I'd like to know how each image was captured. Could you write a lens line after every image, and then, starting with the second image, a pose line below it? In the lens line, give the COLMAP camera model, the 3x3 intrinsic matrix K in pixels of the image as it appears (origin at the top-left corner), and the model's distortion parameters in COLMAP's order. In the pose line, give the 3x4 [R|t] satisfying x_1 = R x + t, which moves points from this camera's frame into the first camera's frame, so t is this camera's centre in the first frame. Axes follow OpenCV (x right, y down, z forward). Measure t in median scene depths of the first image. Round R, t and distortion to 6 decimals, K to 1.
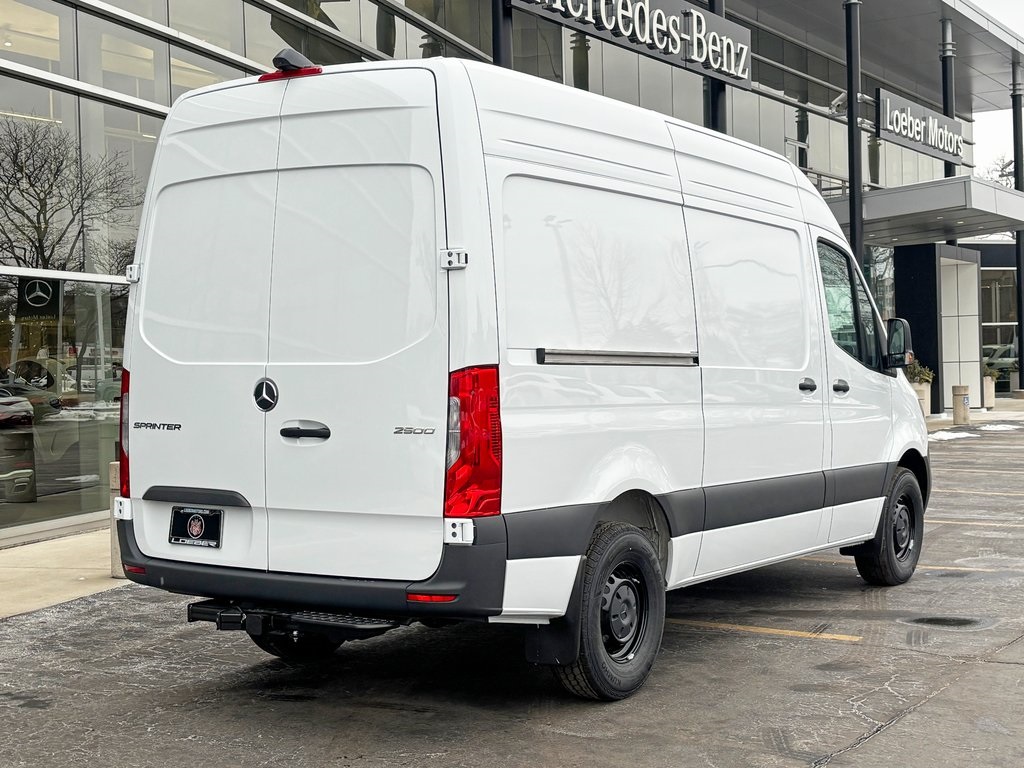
lens RADIAL K [[1584.1, 0, 513.2], [0, 1584.1, 386.8], [0, 0, 1]] dist [0.027832, 0.000000]
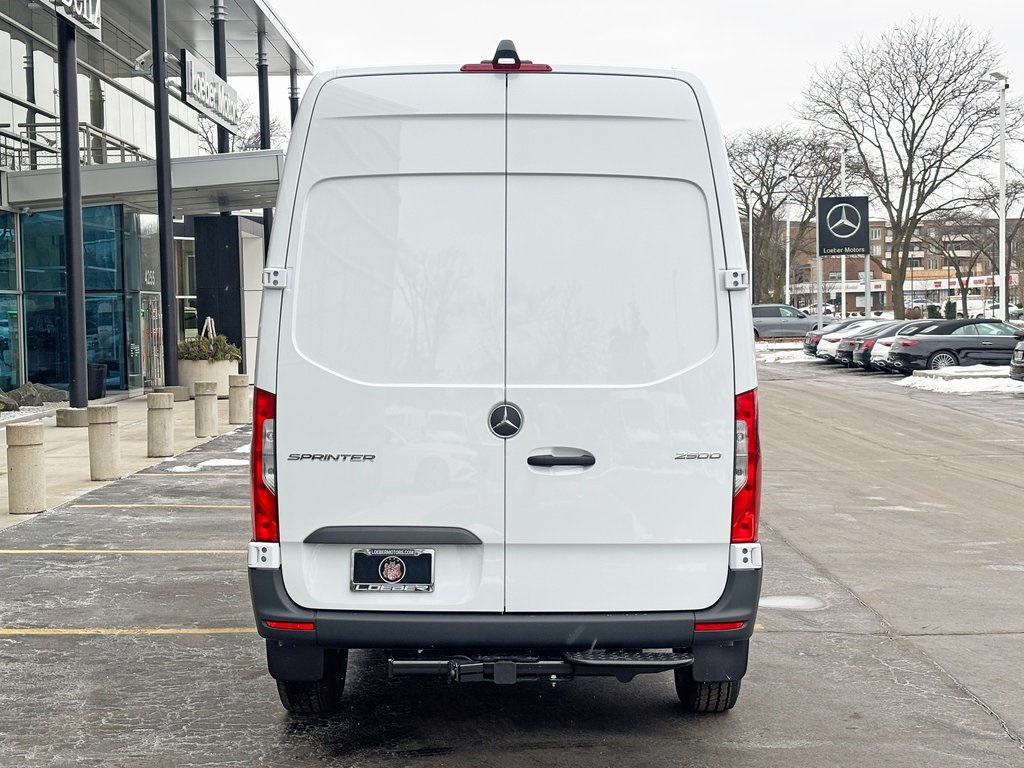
lens RADIAL K [[1651.4, 0, 511.3], [0, 1651.4, 379.3], [0, 0, 1]] dist [0.209923, 0.000000]
pose [[0.844323, -0.014600, 0.535635, -0.662699], [0.005365, 0.999809, 0.018795, -0.036492], [-0.535807, -0.012995, 0.844240, 0.193243]]
